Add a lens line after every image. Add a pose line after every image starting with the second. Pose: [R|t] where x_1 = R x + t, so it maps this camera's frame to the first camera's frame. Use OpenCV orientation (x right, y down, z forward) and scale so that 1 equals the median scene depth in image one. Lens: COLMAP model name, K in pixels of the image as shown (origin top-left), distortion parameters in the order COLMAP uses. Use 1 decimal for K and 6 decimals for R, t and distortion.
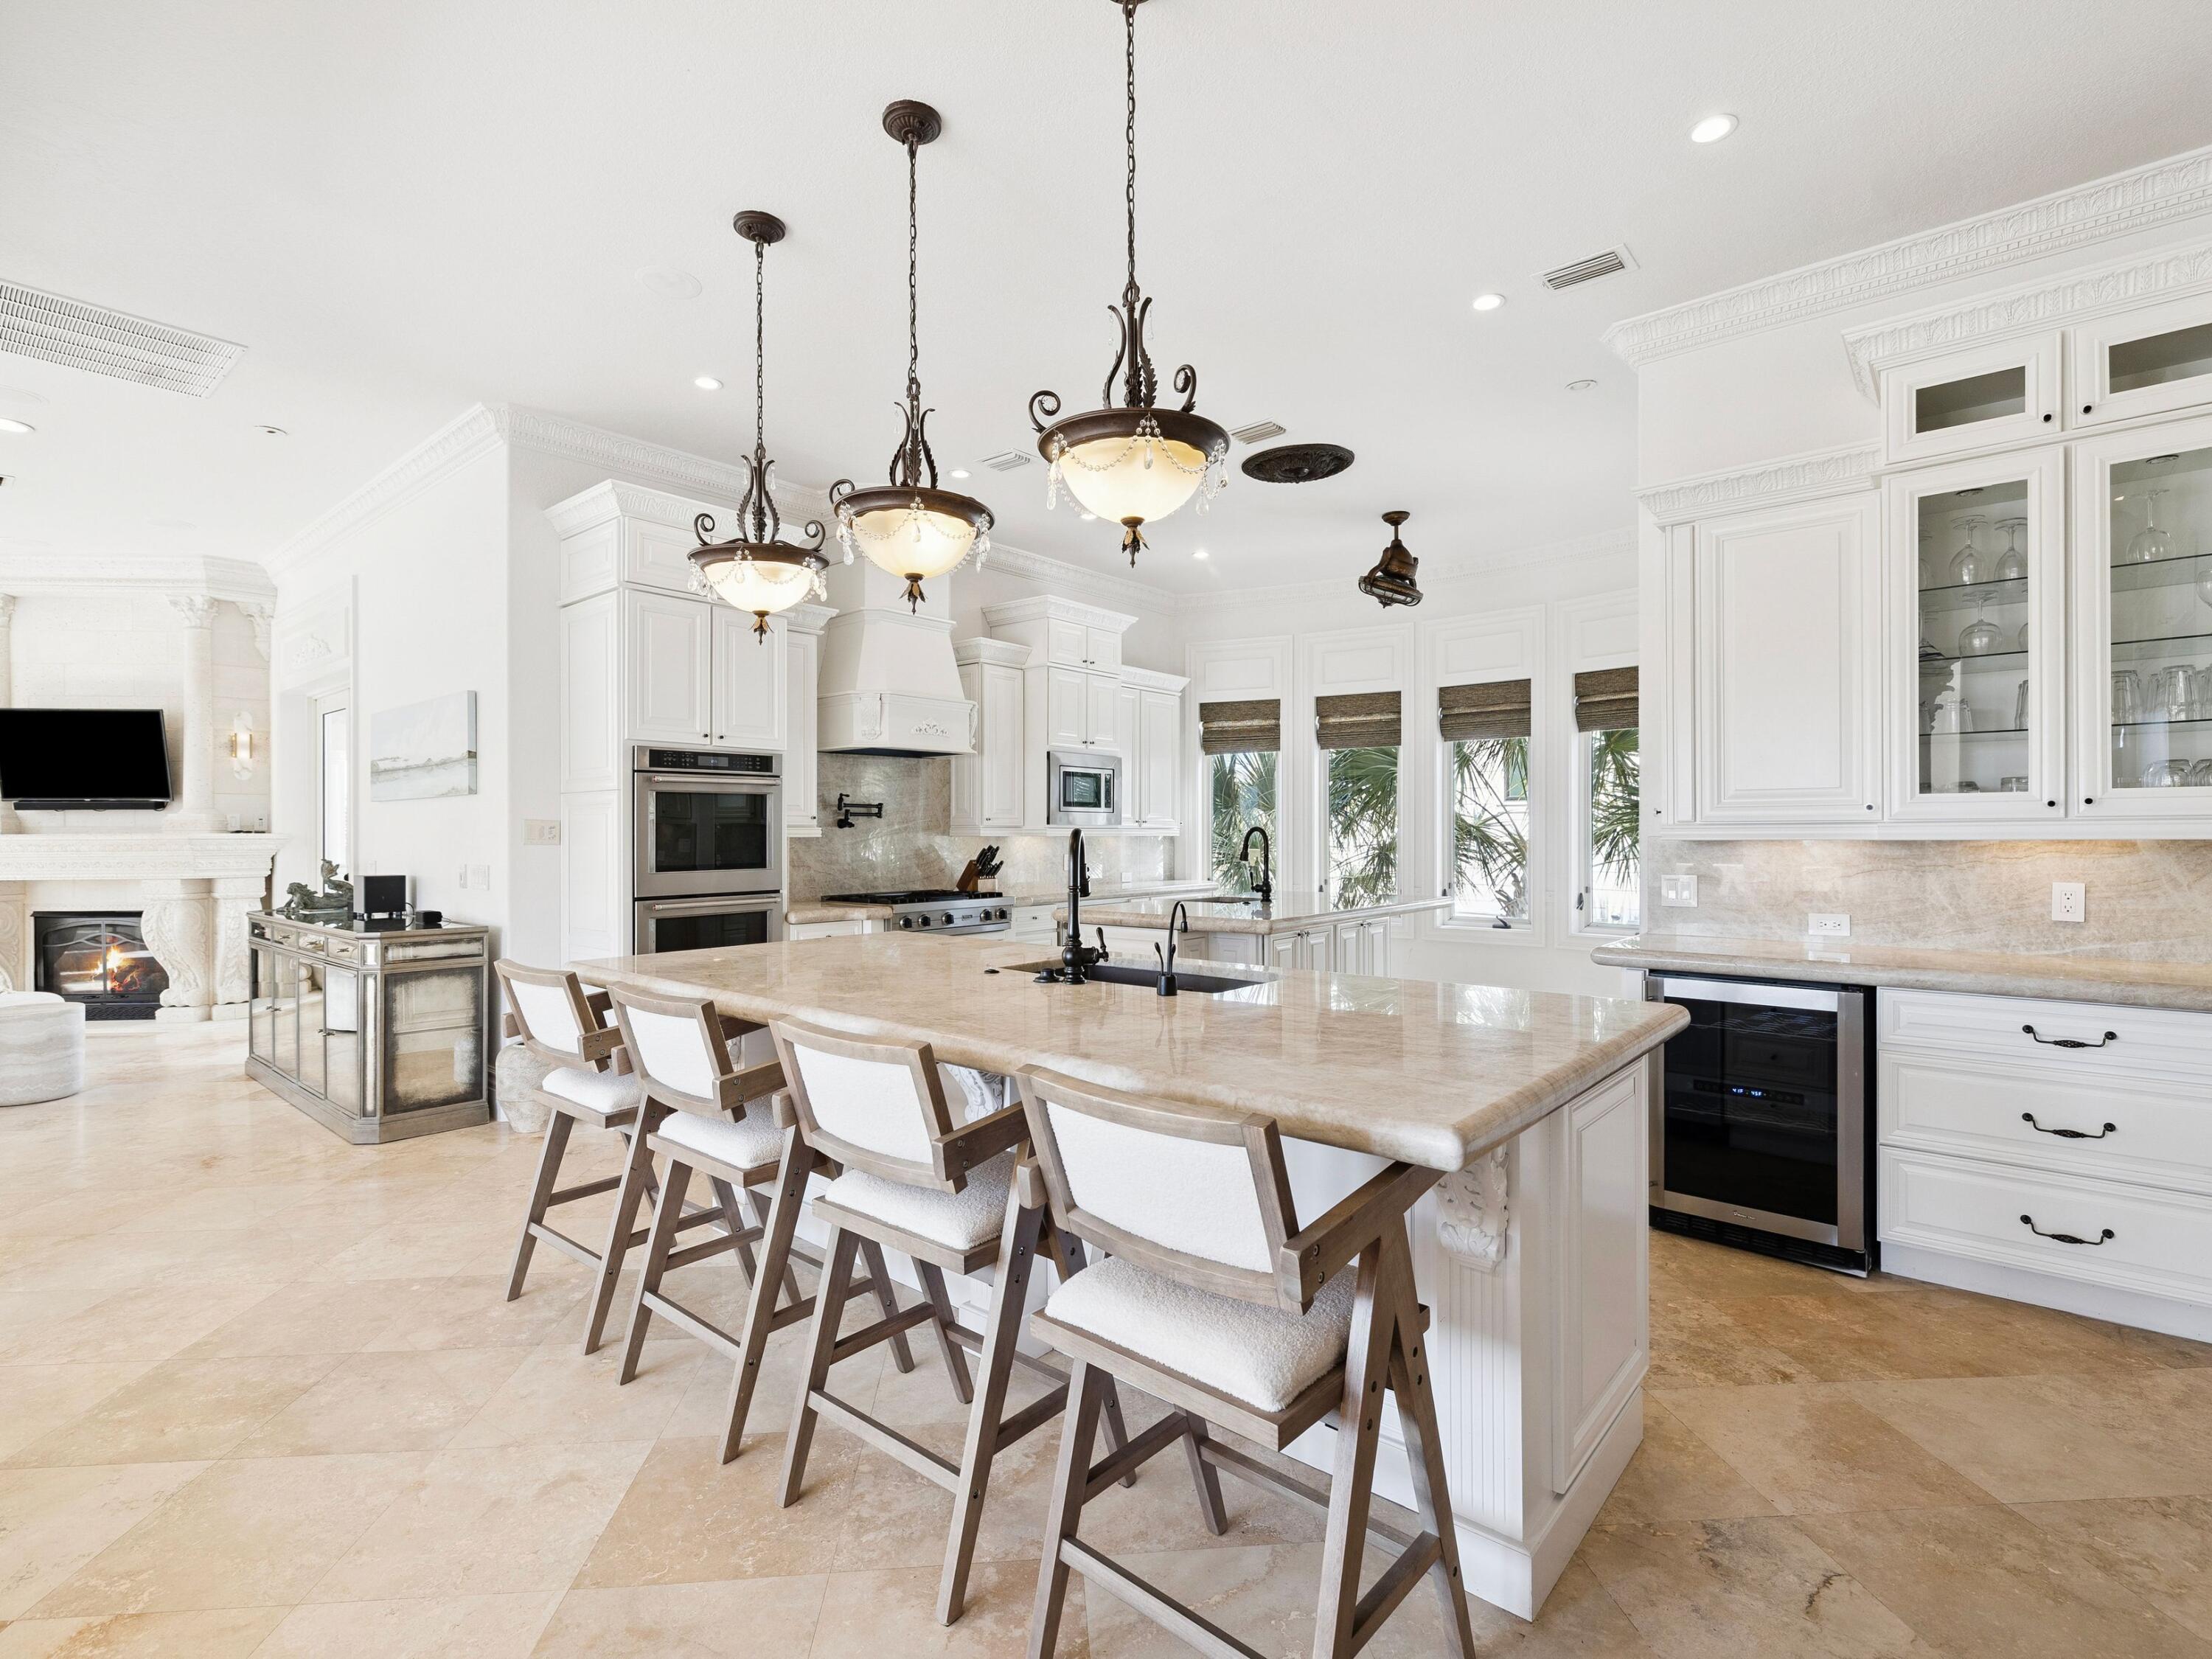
lens RADIAL K [[1045.7, 0, 1099.3], [0, 1045.7, 826.7], [0, 0, 1]] dist [0.003470, 0.001185]
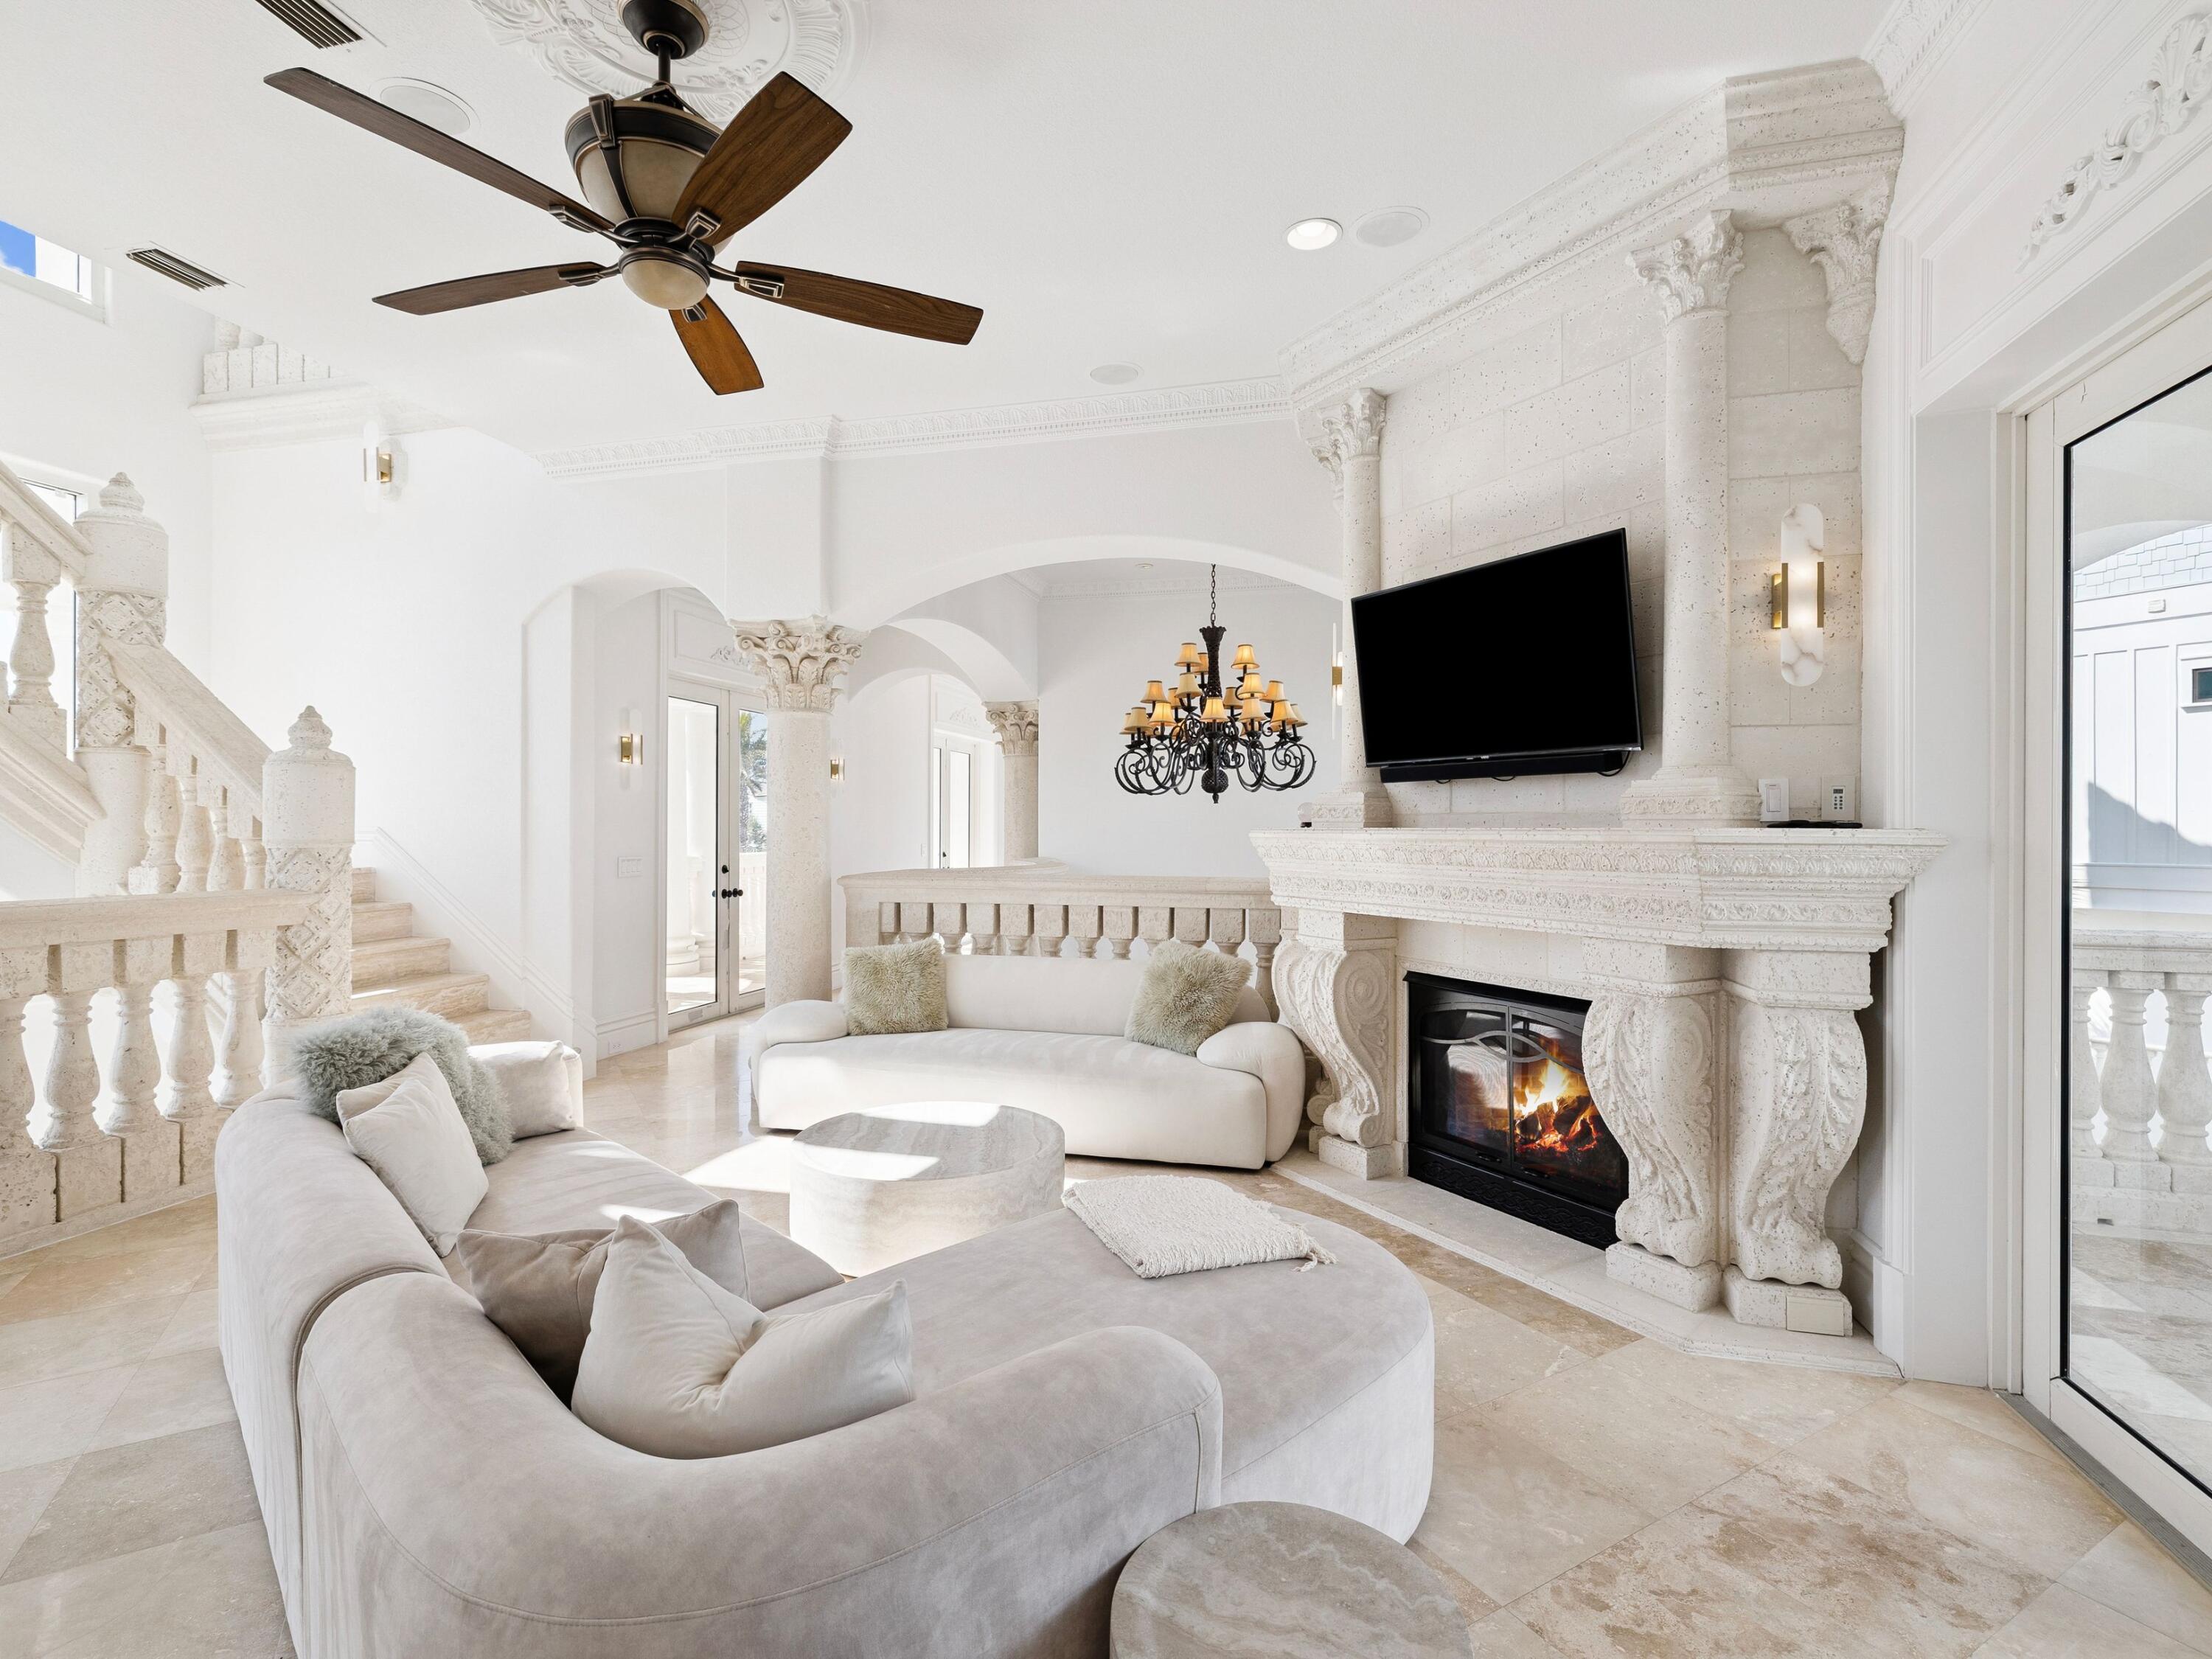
lens RADIAL K [[1045.7, 0, 1106.2], [0, 1045.7, 828.3], [0, 0, 1]] dist [0.003470, 0.001185]
pose [[0.444438, 0.007380, -0.895779, -0.363342], [-0.001041, 0.999970, 0.007722, 0.002175], [0.895809, -0.002500, 0.444433, 0.375424]]
